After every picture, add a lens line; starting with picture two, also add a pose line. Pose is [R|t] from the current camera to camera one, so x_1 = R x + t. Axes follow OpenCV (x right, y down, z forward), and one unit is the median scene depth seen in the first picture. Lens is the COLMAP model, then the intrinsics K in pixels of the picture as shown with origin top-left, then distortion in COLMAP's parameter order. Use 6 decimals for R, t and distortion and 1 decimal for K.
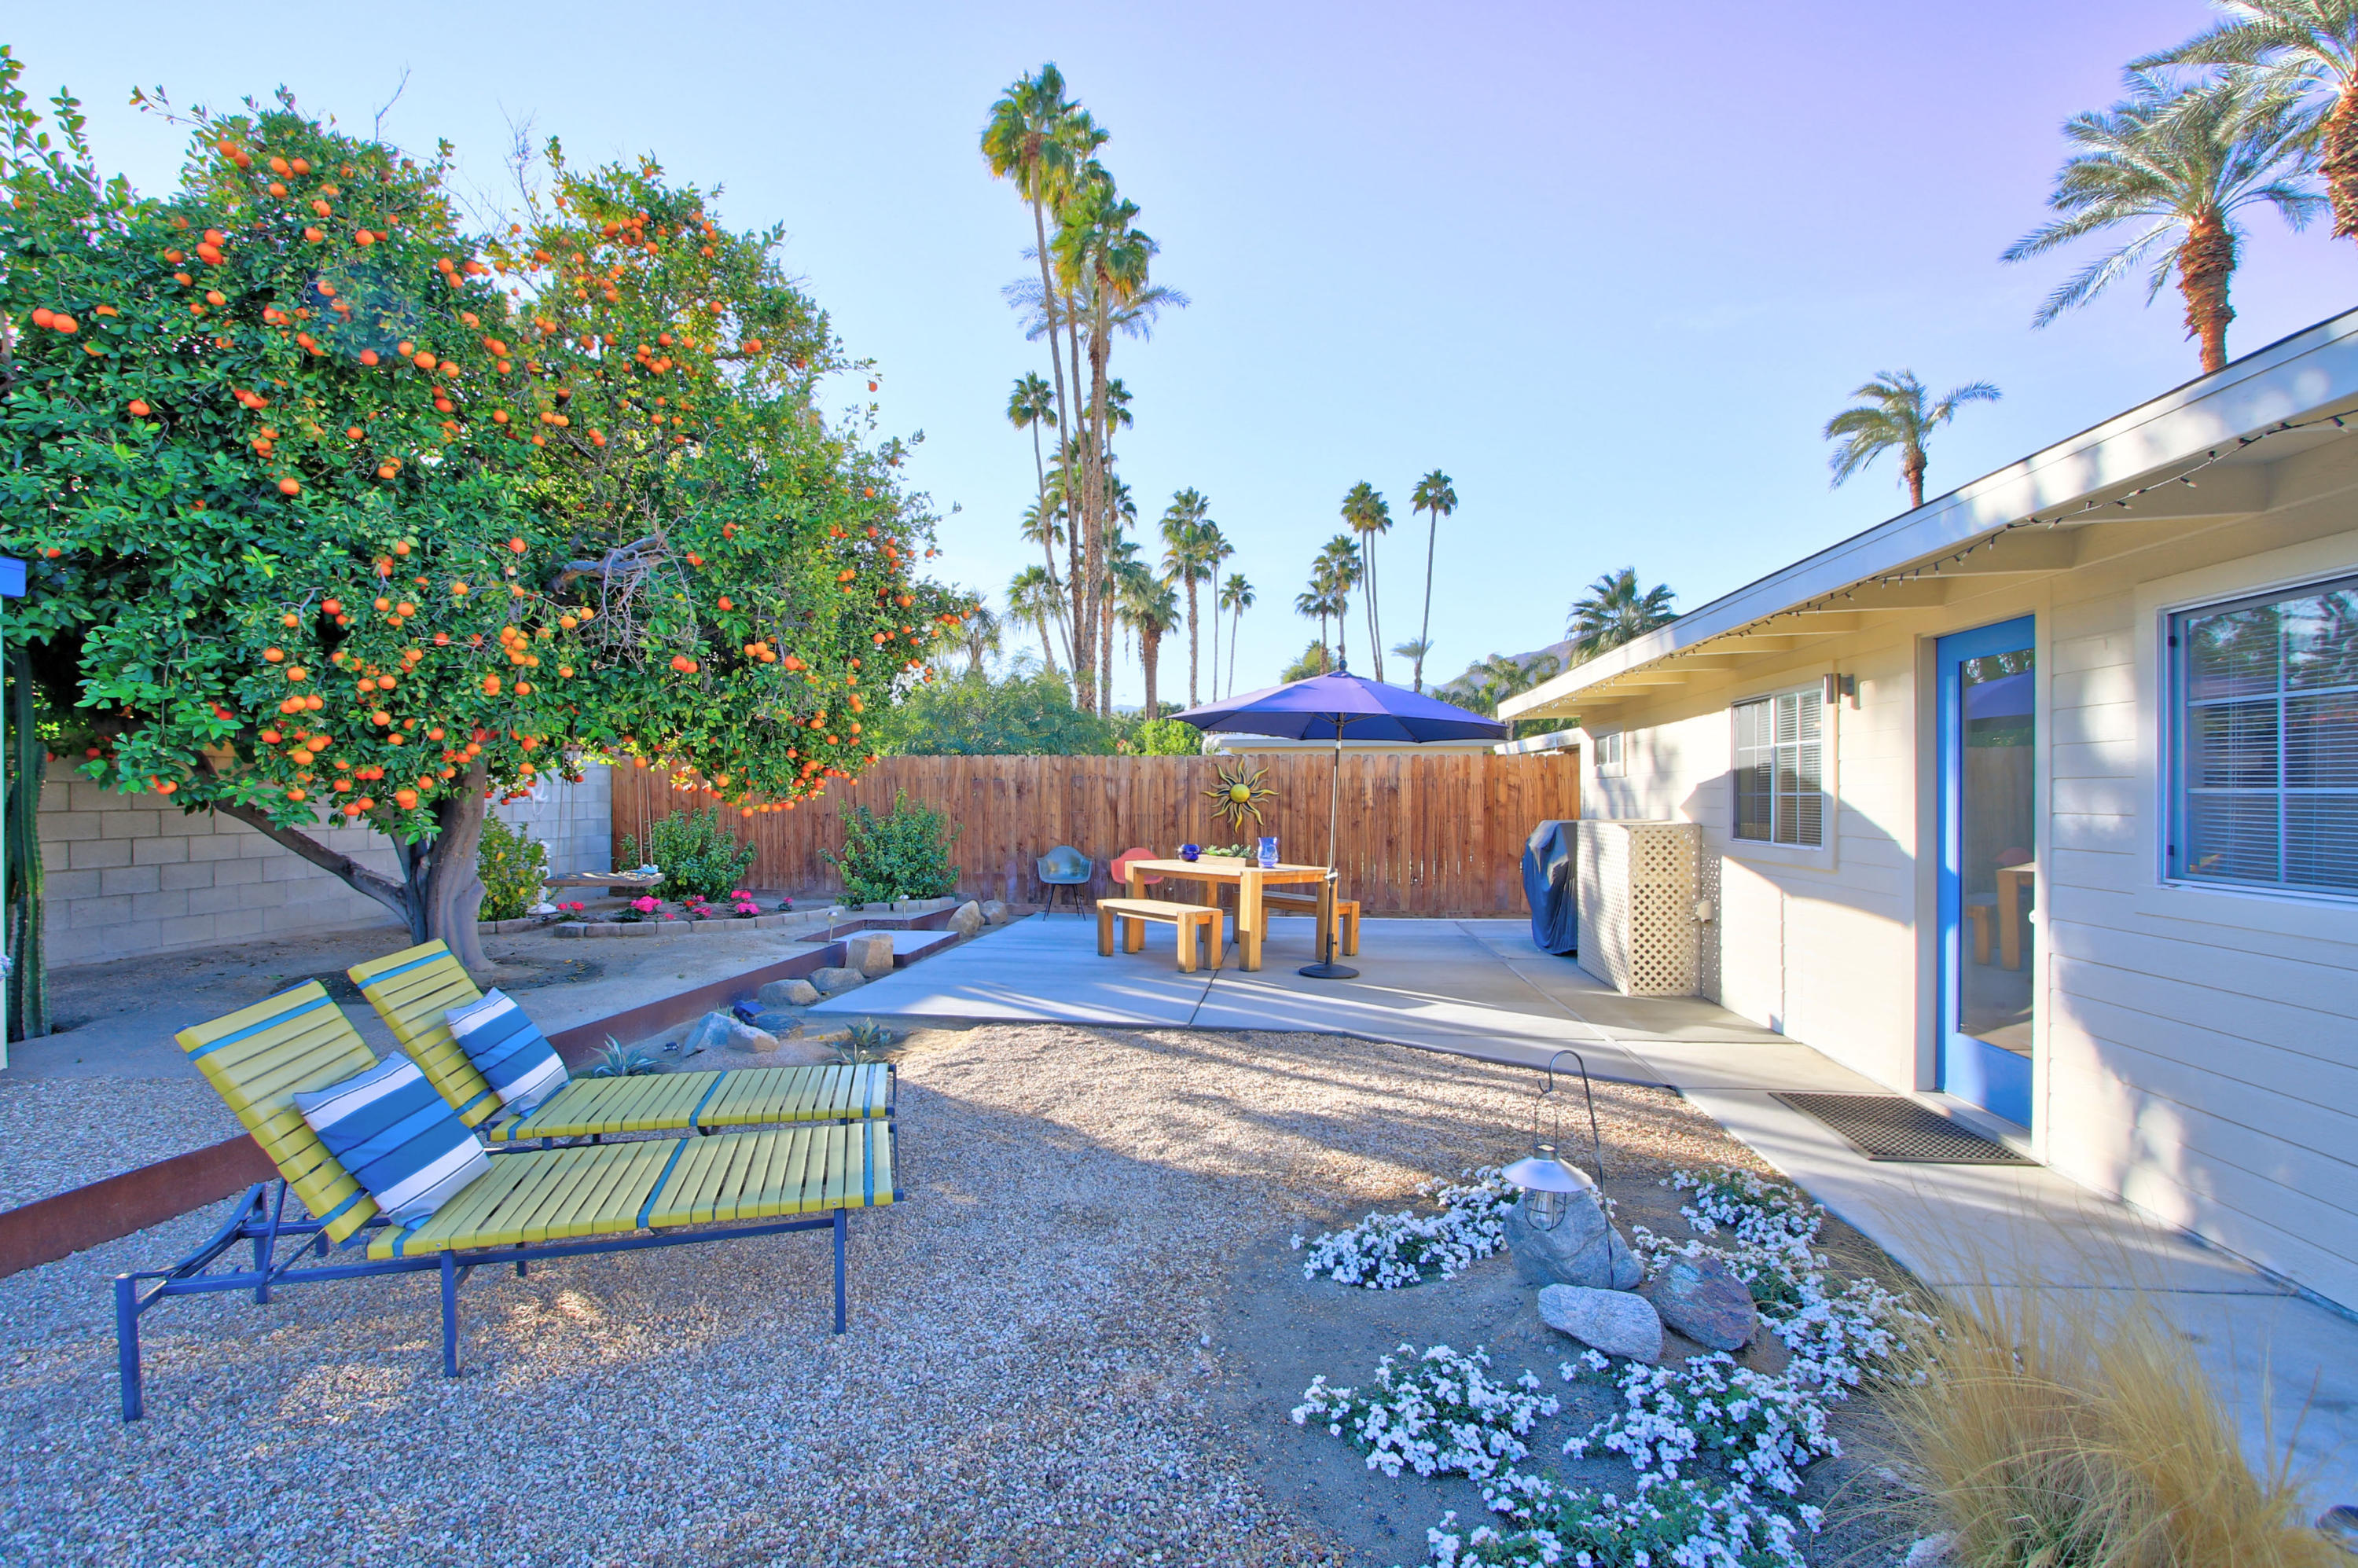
lens RADIAL K [[1127.9, 0, 1174.0], [0, 1127.9, 804.2], [0, 0, 1]] dist [-0.016227, 0.001081]
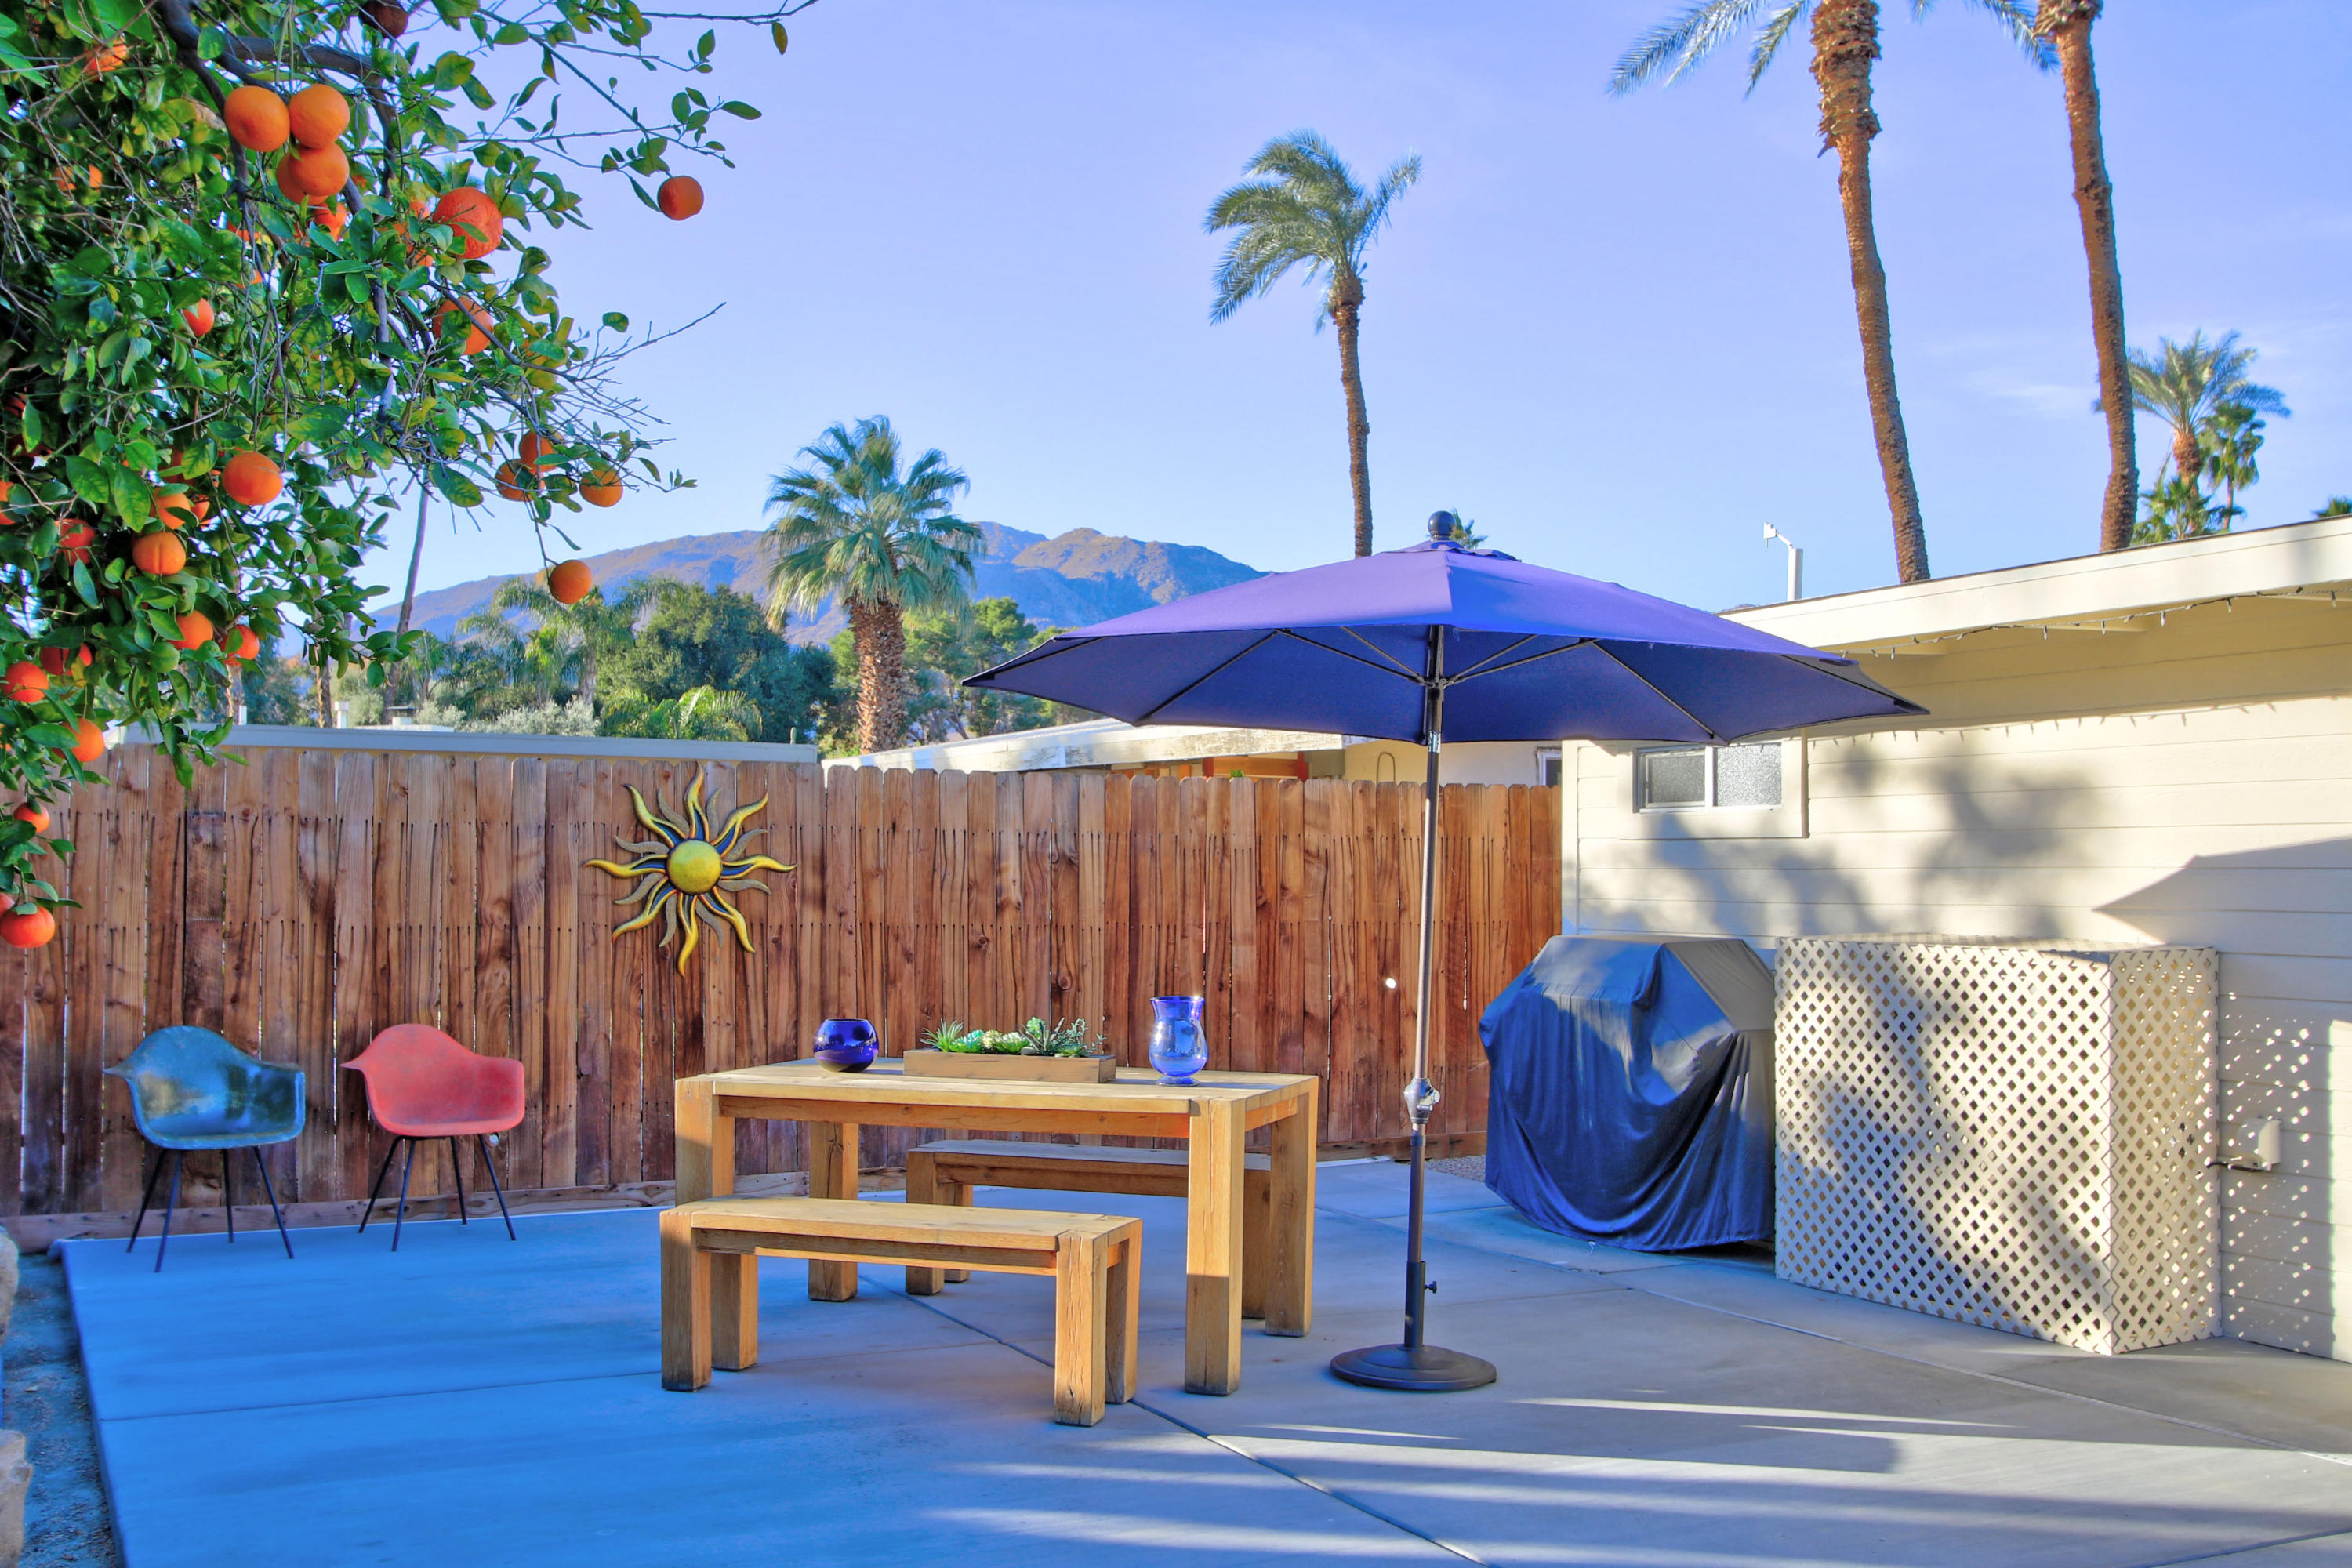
lens RADIAL K [[2265.5, 0, 1167.7], [0, 2265.5, 799.8], [0, 0, 1]] dist [0.004920, 0.021429]
pose [[0.819567, 0.021415, 0.572583, -0.237191], [-0.001083, 0.999357, -0.035827, -0.005171], [-0.572982, 0.028742, 0.819064, 0.302111]]
